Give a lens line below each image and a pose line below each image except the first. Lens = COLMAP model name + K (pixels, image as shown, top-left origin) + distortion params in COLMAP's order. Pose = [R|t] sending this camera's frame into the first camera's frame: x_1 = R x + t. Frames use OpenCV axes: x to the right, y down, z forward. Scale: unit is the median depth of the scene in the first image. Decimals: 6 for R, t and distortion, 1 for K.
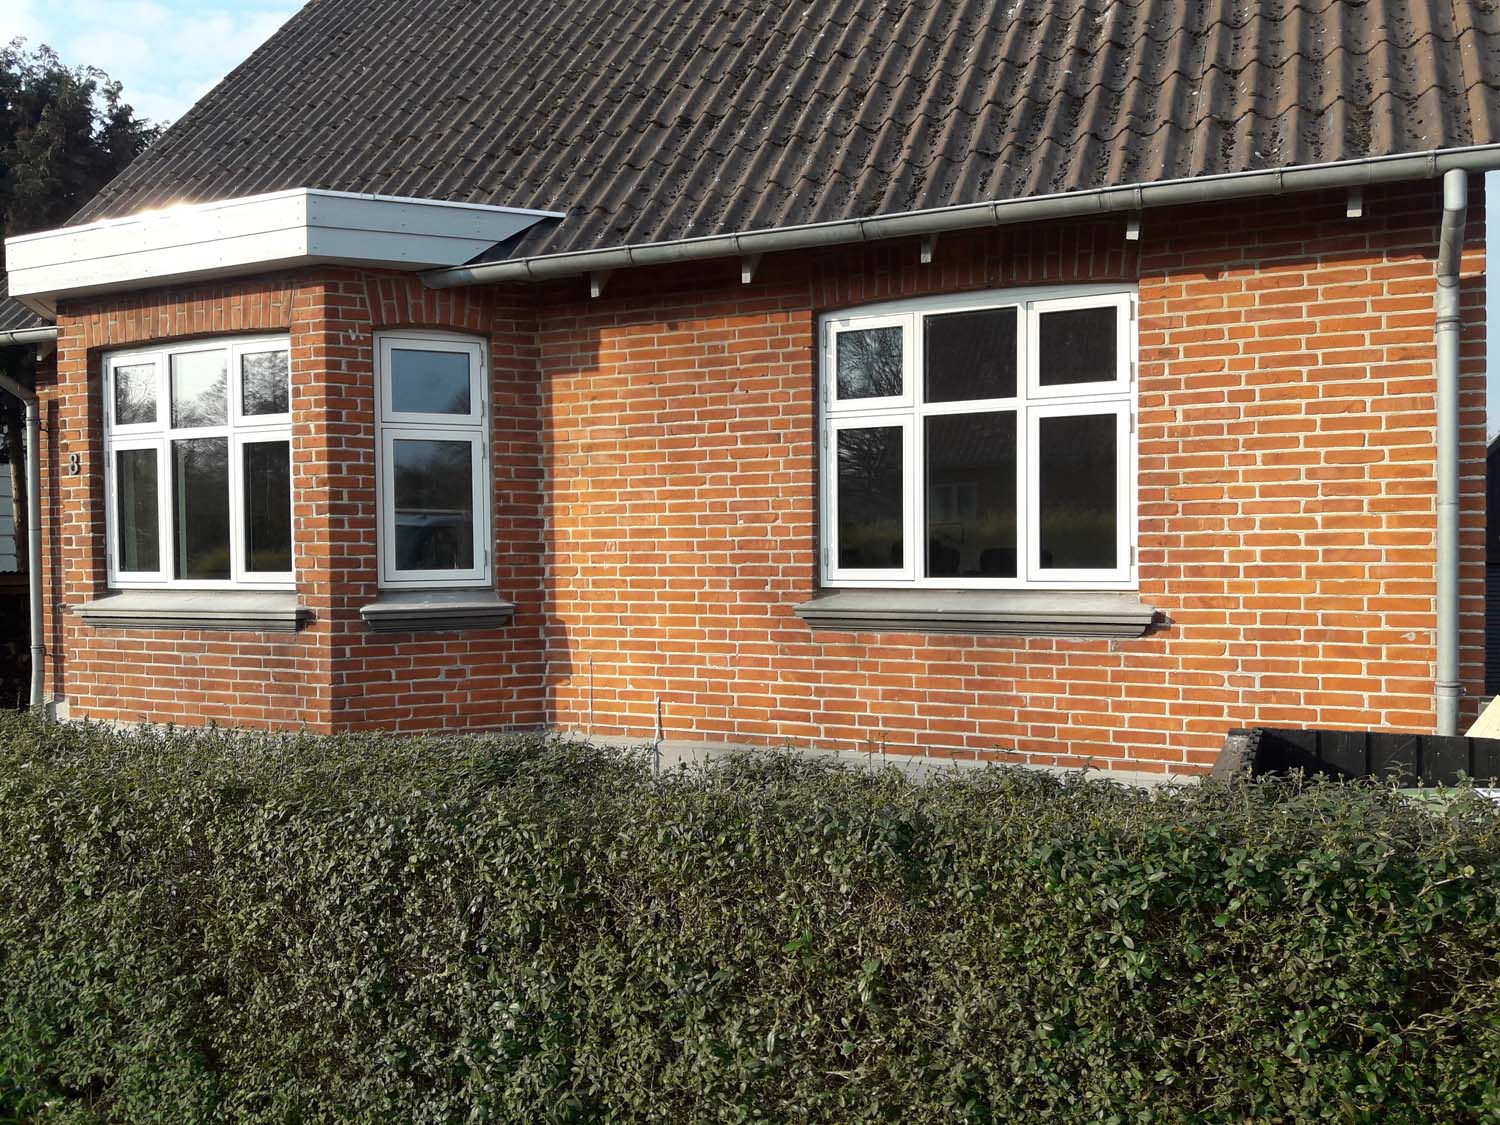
lens RADIAL K [[1186.2, 0, 750.0], [0, 1186.2, 562.5], [0, 0, 1]] dist [0.123942, -0.185973]
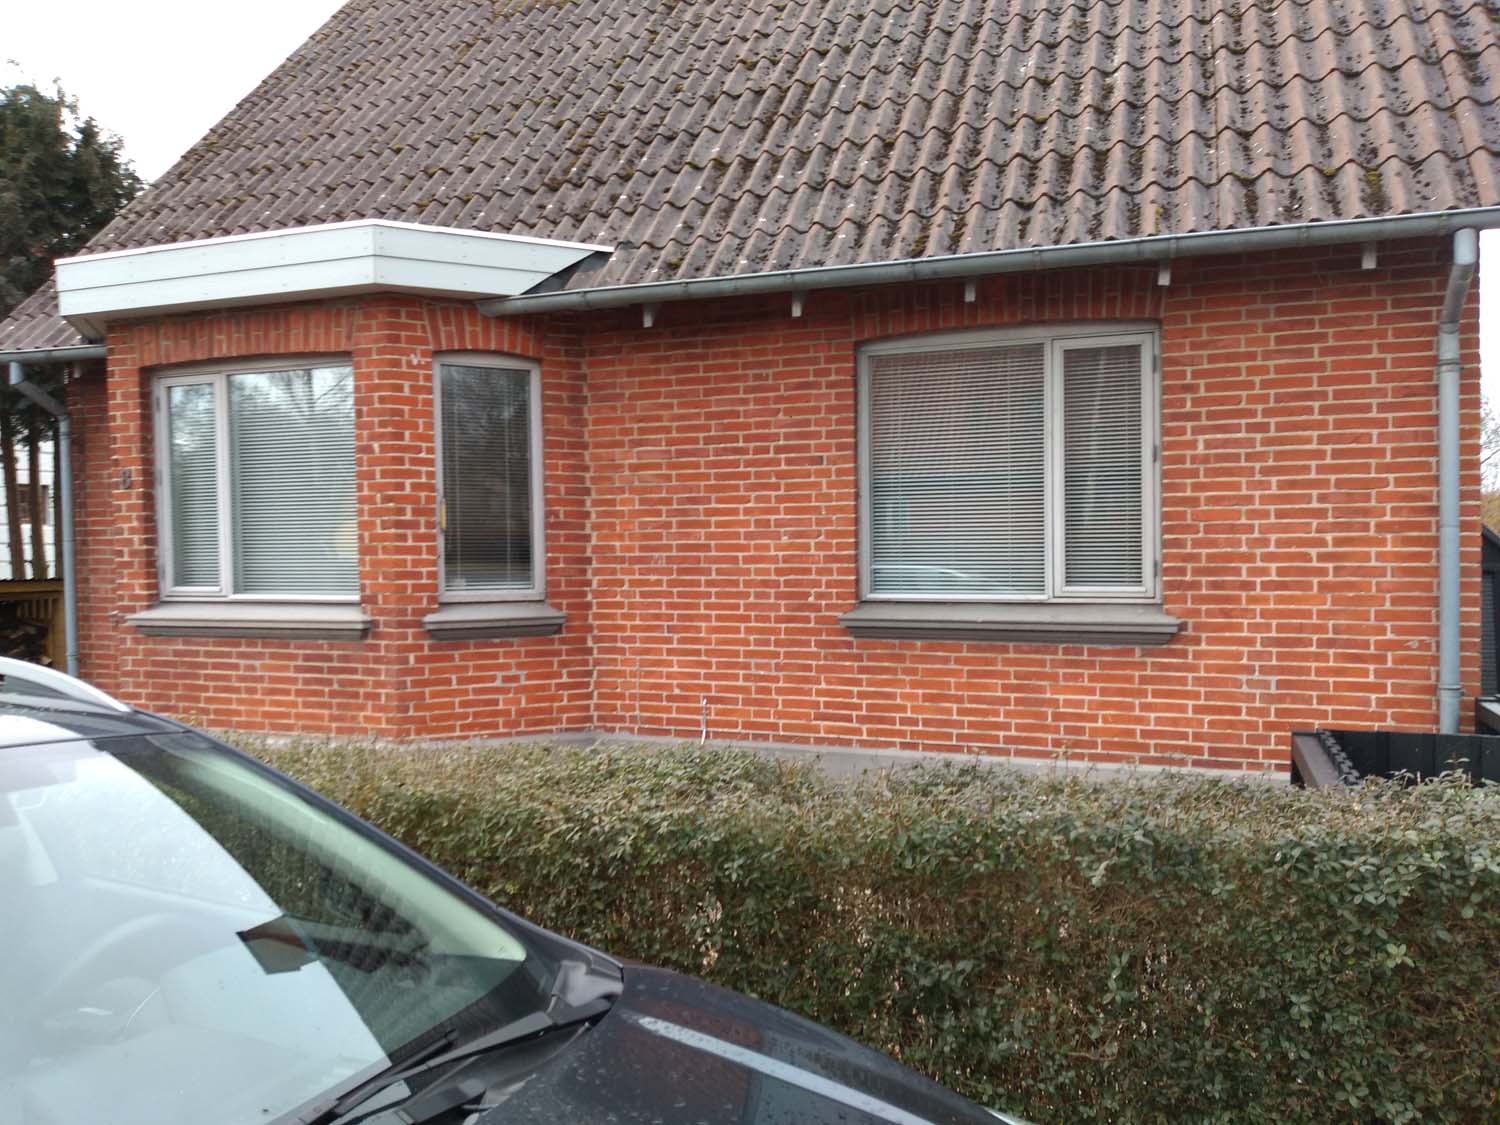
lens RADIAL K [[1104.5, 0, 748.3], [0, 1104.5, 576.4], [0, 0, 1]] dist [0.091836, -0.100278]
pose [[0.997675, 0.000613, 0.068145, -0.127721], [-0.001207, 0.999962, 0.008686, -0.009099], [-0.068138, -0.008748, 0.997638, -0.000109]]
